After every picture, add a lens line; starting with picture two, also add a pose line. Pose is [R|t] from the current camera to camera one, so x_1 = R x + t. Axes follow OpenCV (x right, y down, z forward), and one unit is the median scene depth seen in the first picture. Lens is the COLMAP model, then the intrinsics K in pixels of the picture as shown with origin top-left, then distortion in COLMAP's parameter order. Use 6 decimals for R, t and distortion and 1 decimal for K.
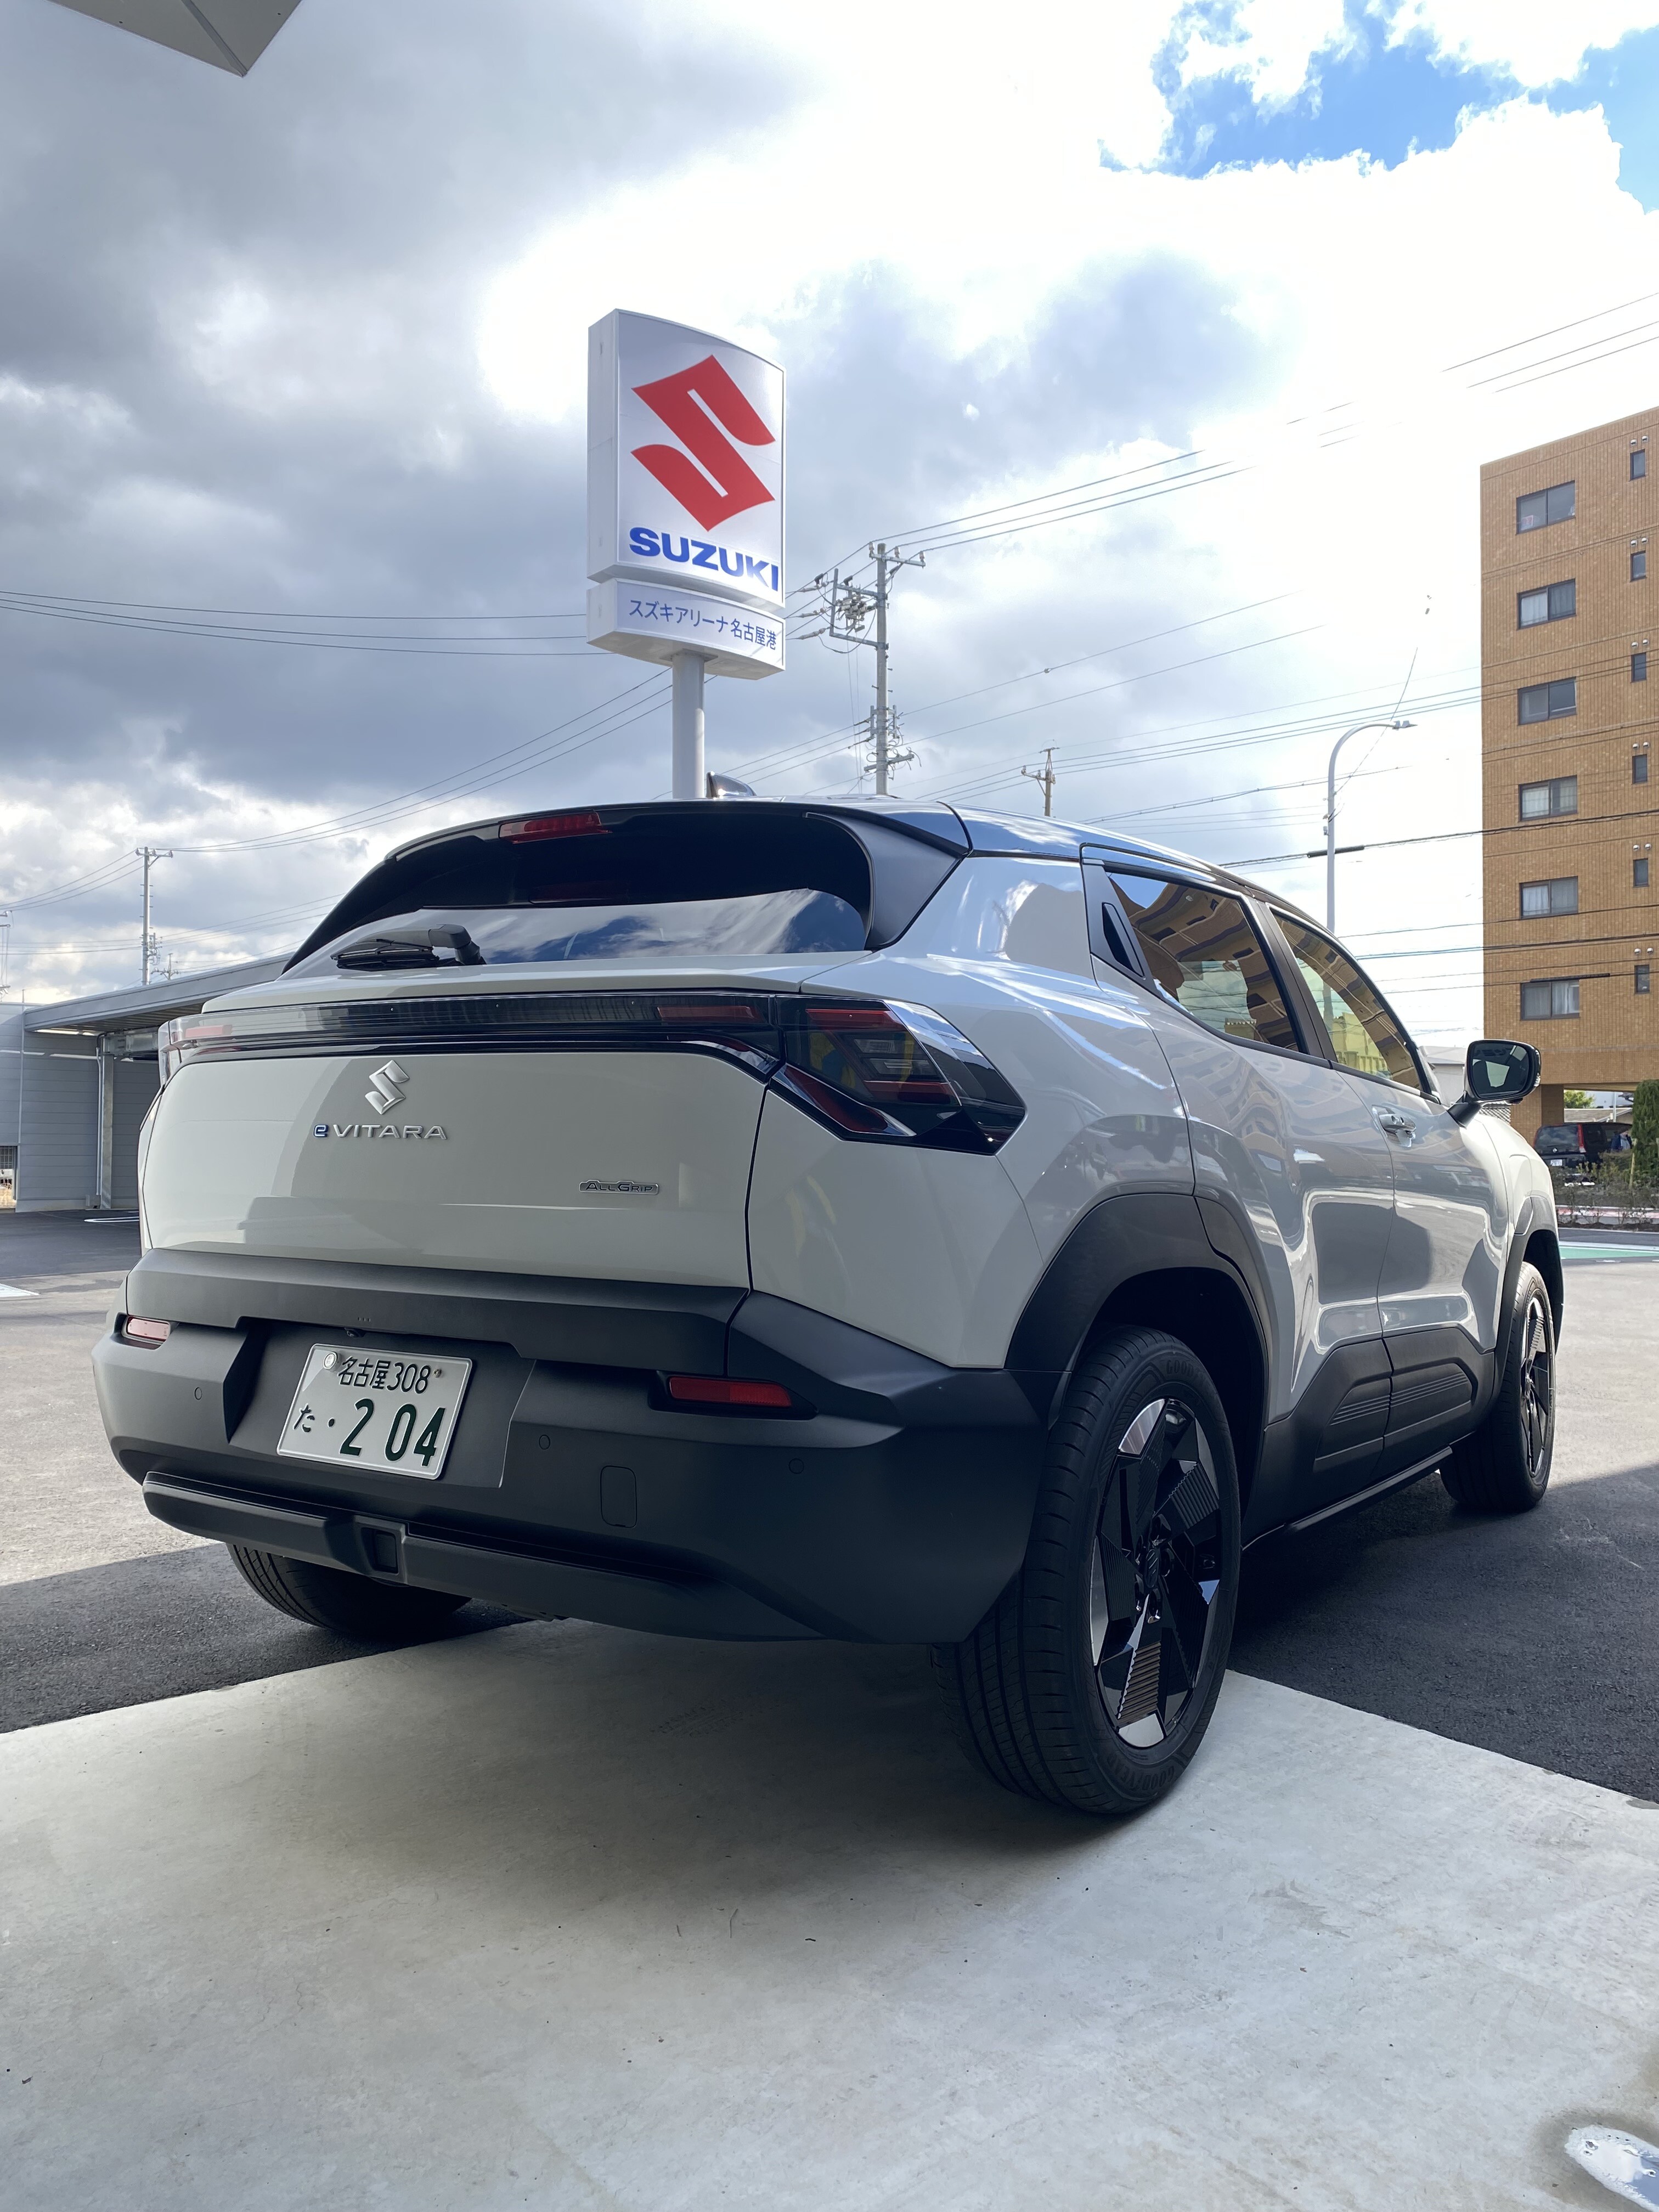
lens RADIAL K [[1769.5, 0, 824.0], [0, 1769.5, 1063.5], [0, 0, 1]] dist [0.052677, -0.066336]
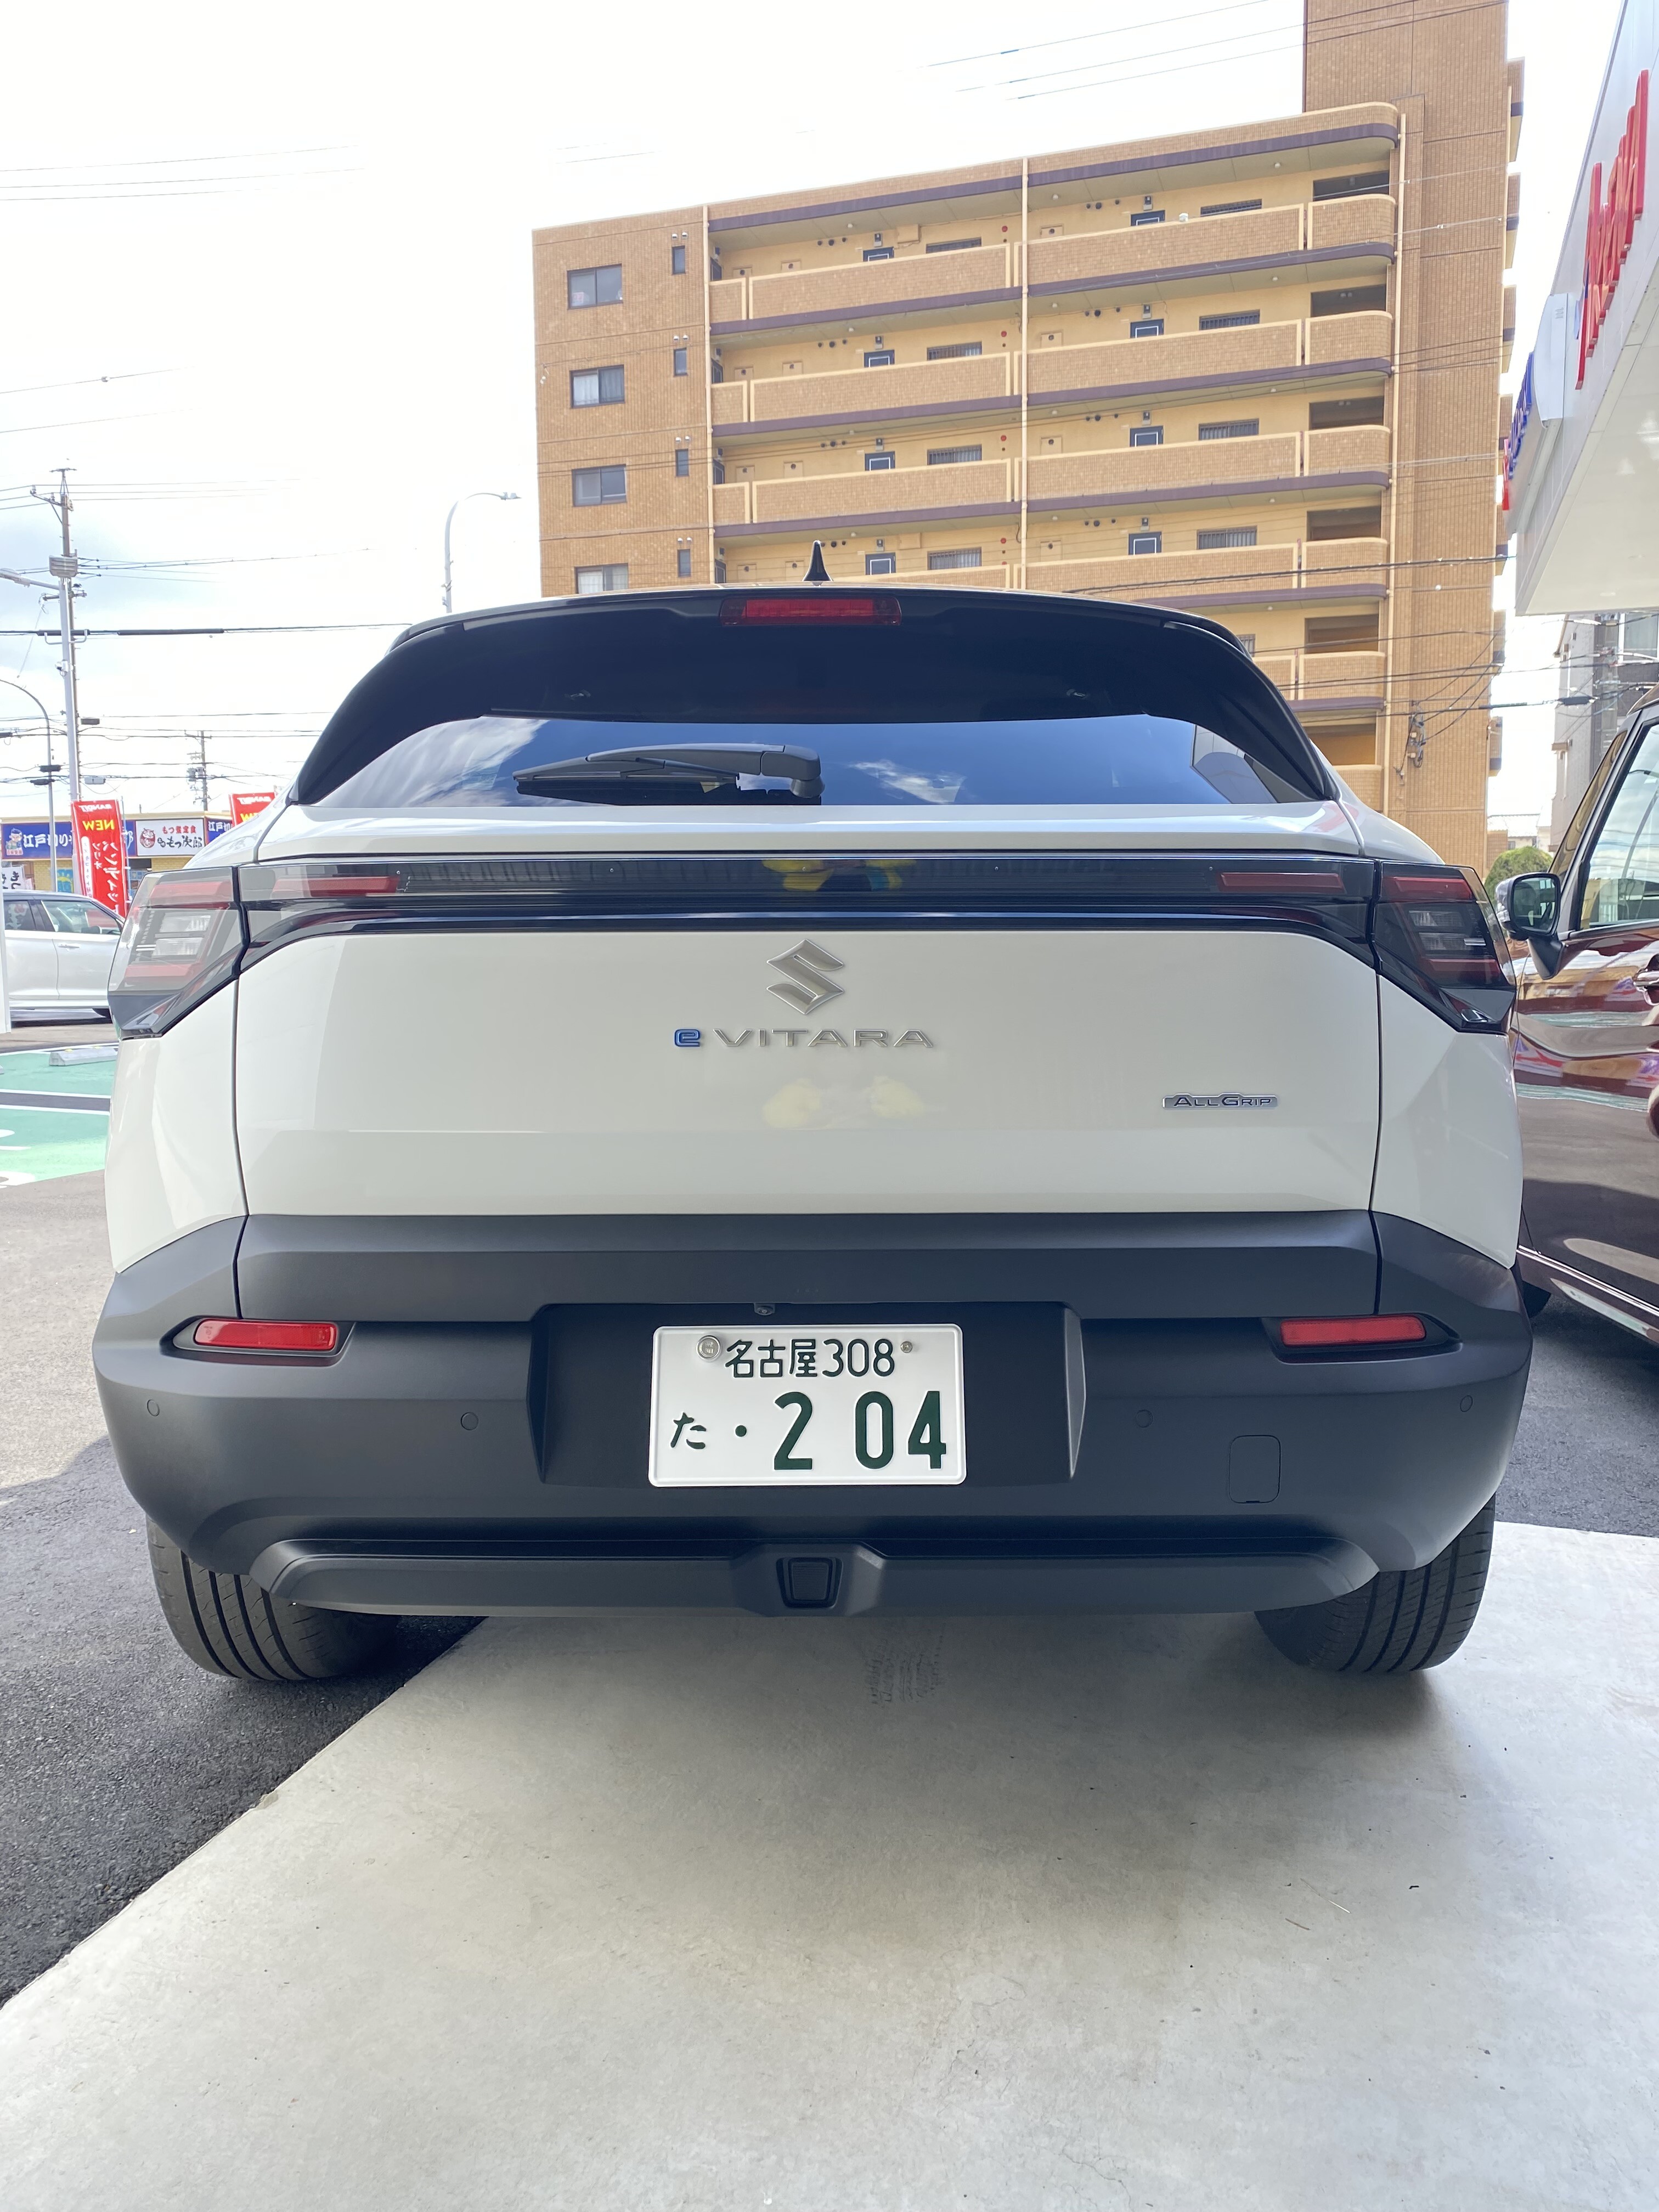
lens RADIAL K [[1769.5, 0, 824.0], [0, 1769.5, 1063.5], [0, 0, 1]] dist [0.052677, -0.066336]
pose [[0.826922, -0.064188, 0.558641, -0.632930], [-0.009705, 0.991687, 0.128310, -0.043172], [-0.562233, -0.111524, 0.819425, 0.383413]]
